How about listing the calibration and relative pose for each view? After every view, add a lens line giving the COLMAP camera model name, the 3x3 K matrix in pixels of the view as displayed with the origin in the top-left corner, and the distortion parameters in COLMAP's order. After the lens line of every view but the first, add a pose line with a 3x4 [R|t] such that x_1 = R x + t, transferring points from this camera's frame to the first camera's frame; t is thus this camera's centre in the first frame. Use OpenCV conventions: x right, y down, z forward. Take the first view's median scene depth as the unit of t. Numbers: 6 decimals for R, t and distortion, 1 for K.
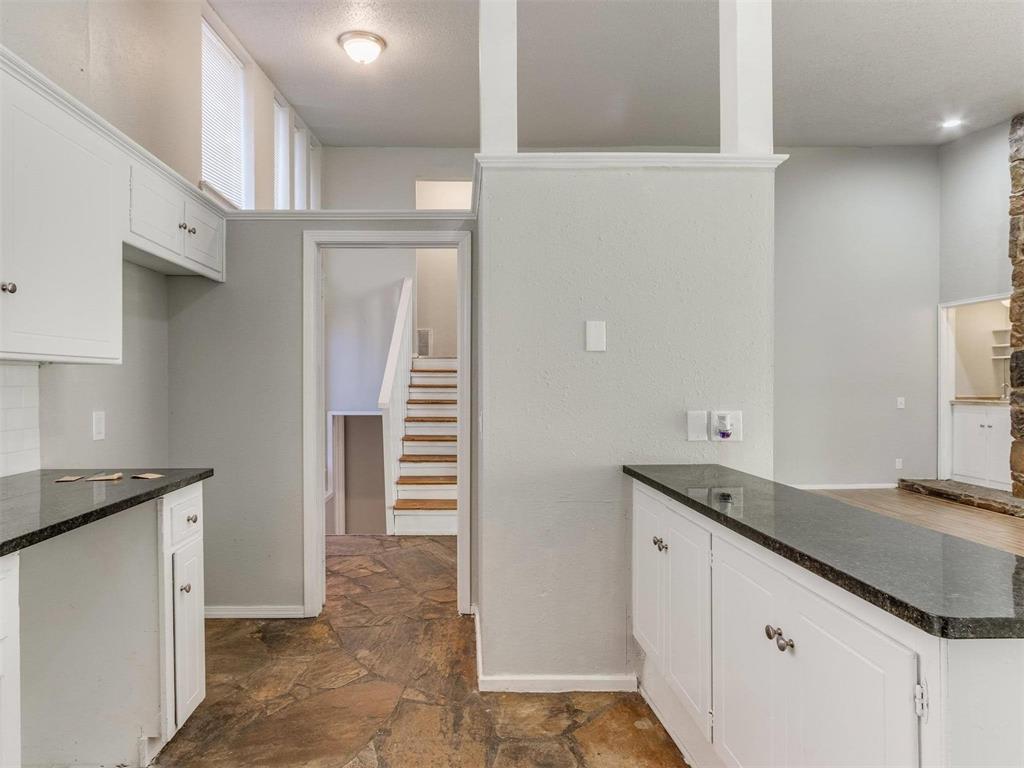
lens RADIAL K [[579.9, 0, 466.9], [0, 579.9, 386.1], [0, 0, 1]] dist [0.003293, -0.002901]
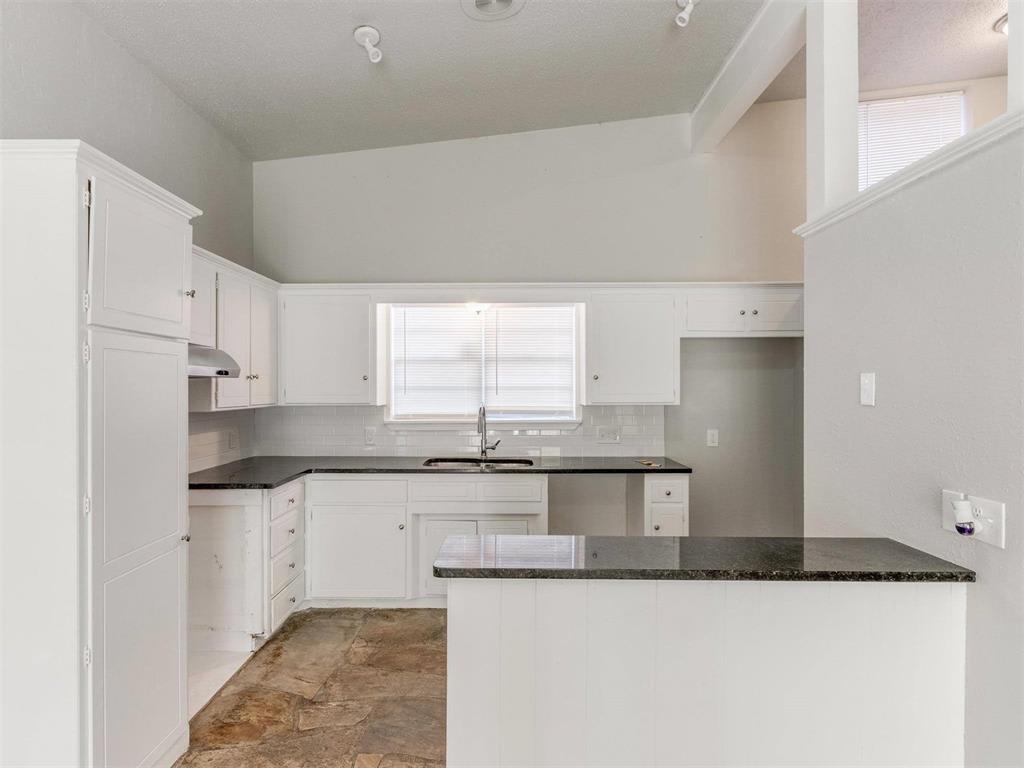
lens RADIAL K [[579.9, 0, 499.5], [0, 579.9, 388.5], [0, 0, 1]] dist [0.003293, -0.002901]
pose [[-0.026330, 0.005123, -0.999640, 0.481478], [-0.004099, 0.999978, 0.005233, -0.037681], [0.999645, 0.004235, -0.026308, 0.185206]]
